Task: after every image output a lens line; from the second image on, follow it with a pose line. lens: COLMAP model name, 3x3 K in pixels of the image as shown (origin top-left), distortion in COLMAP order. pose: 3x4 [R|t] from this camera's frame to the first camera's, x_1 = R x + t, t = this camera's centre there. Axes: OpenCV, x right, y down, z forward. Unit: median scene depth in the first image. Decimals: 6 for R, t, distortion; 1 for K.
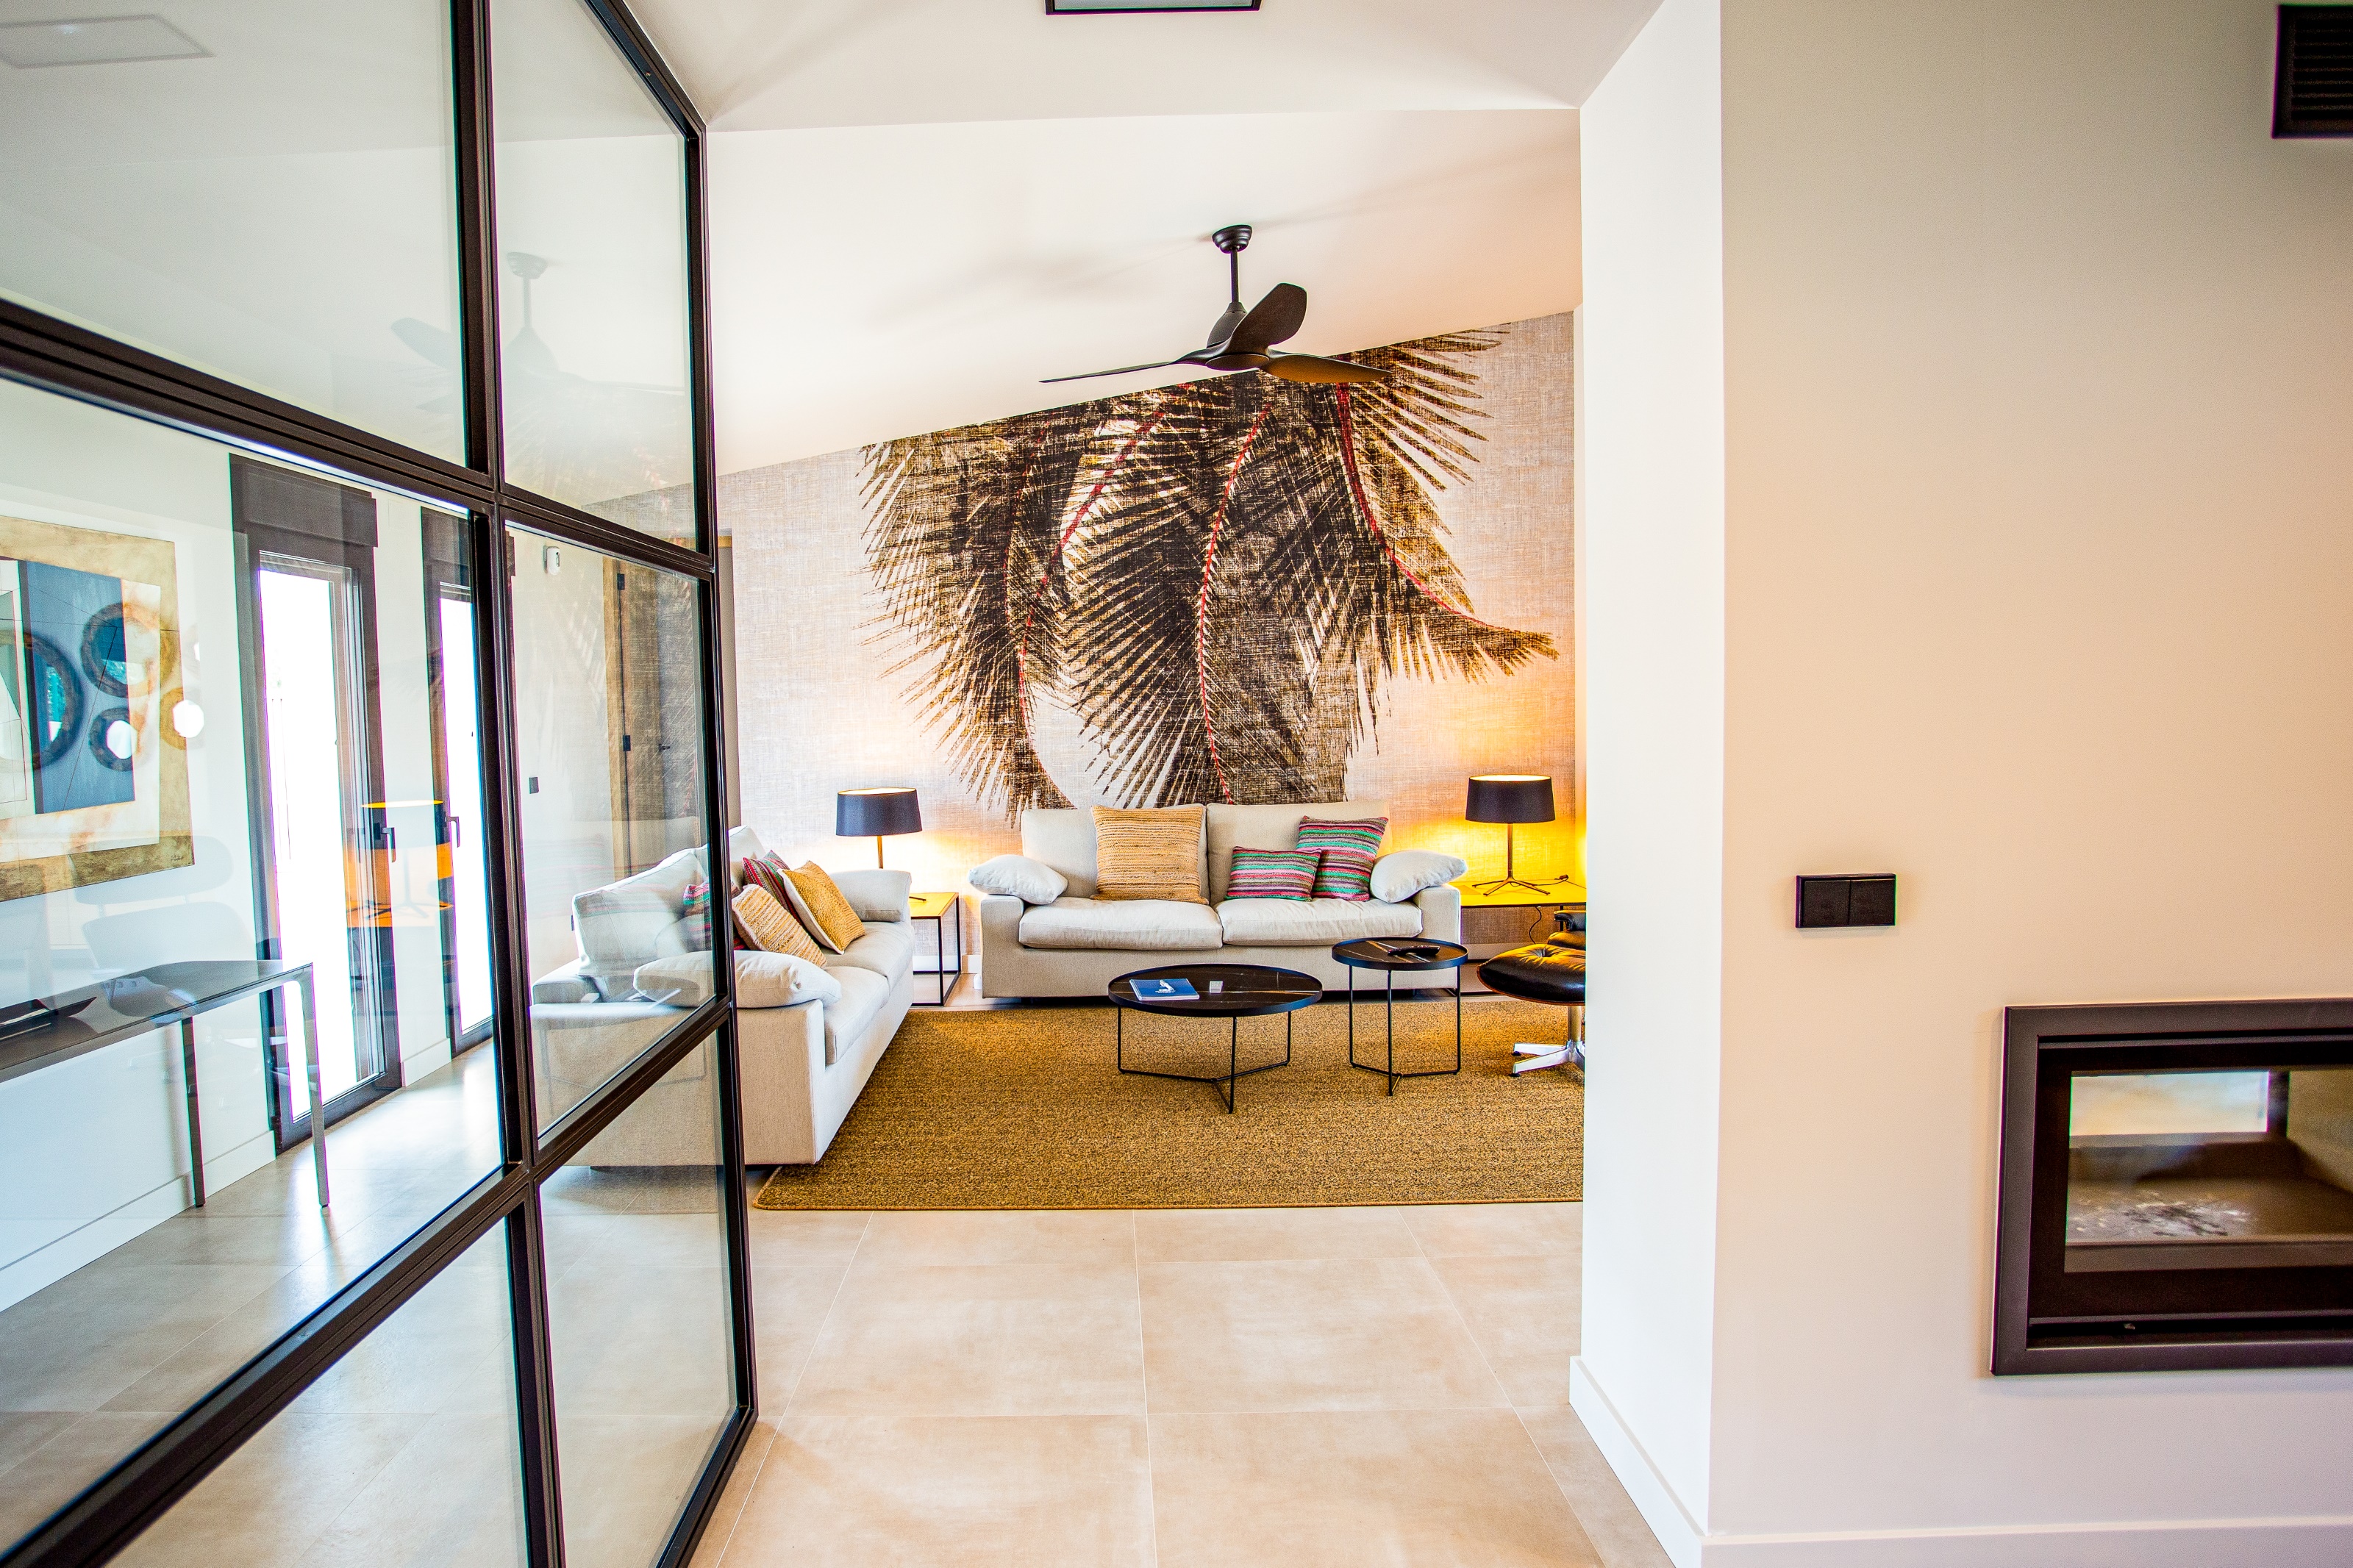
lens RADIAL K [[1300.1, 0, 1114.5], [0, 1300.1, 747.0], [0, 0, 1]] dist [-0.008897, 0.000236]
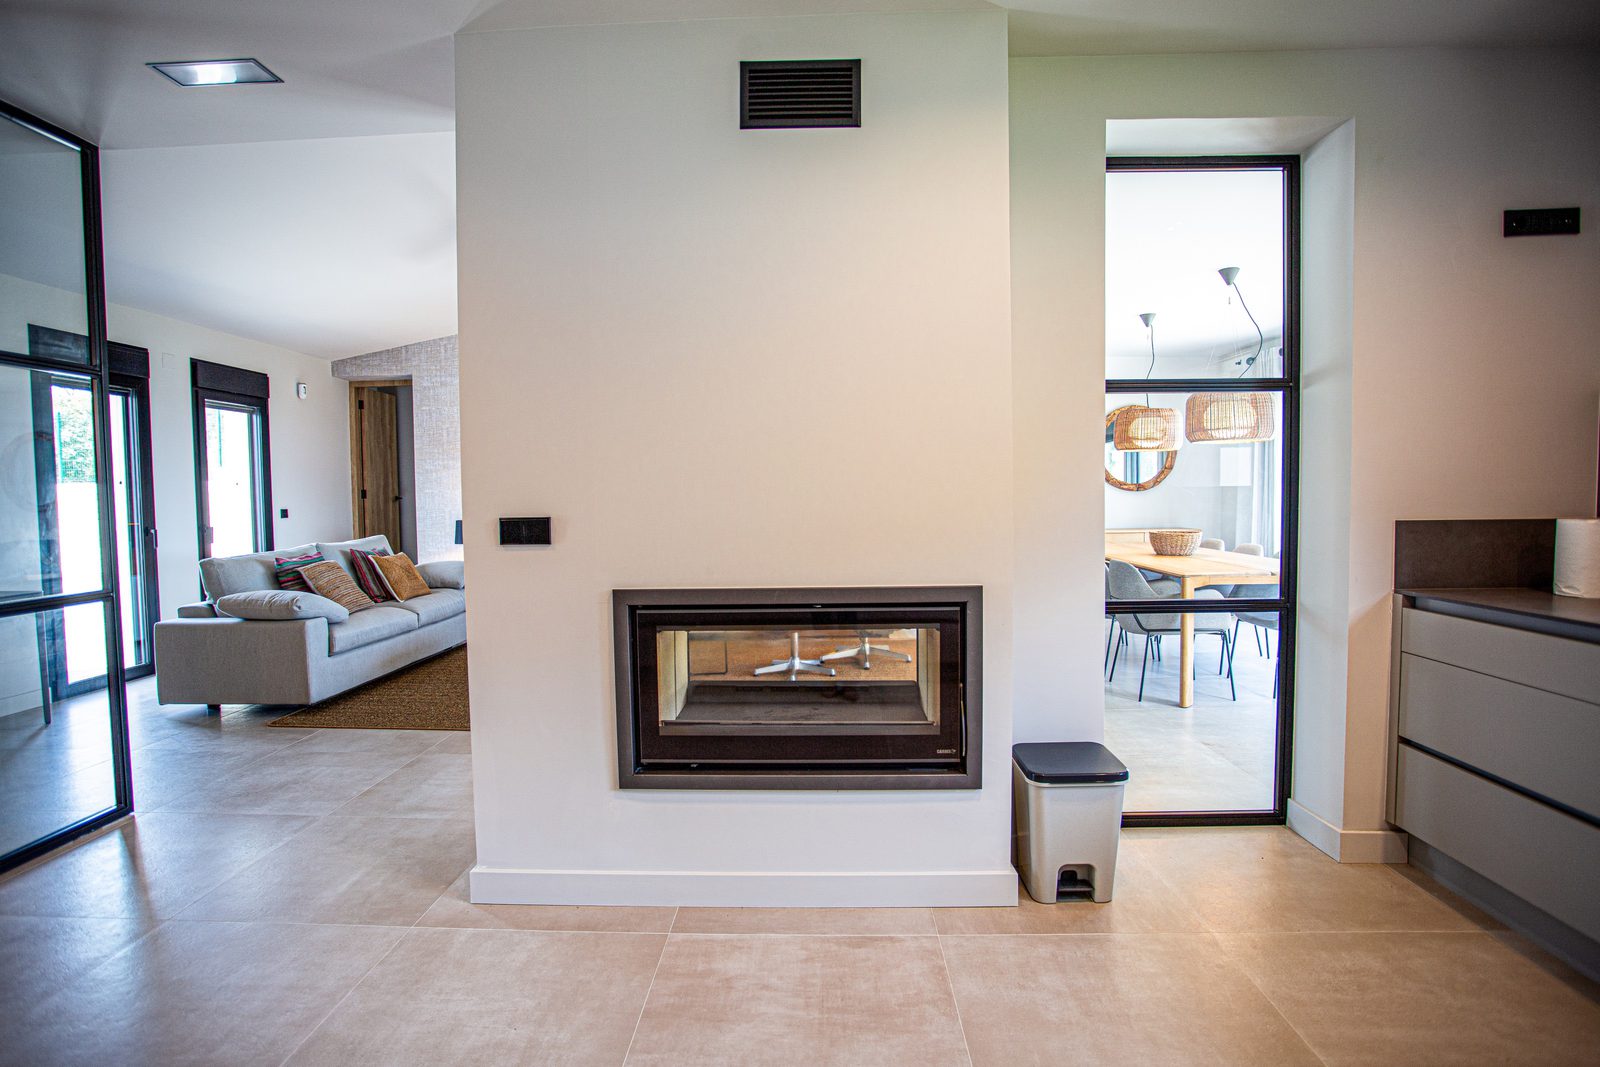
lens RADIAL K [[763.6, 0, 800.0], [0, 763.6, 533.5], [0, 0, 1]] dist [-0.009401, 0.000308]
pose [[0.998796, 0.015104, -0.046667, 0.764061], [-0.014329, 0.999754, 0.016907, 0.067844], [0.046911, -0.016218, 0.998767, -0.079929]]
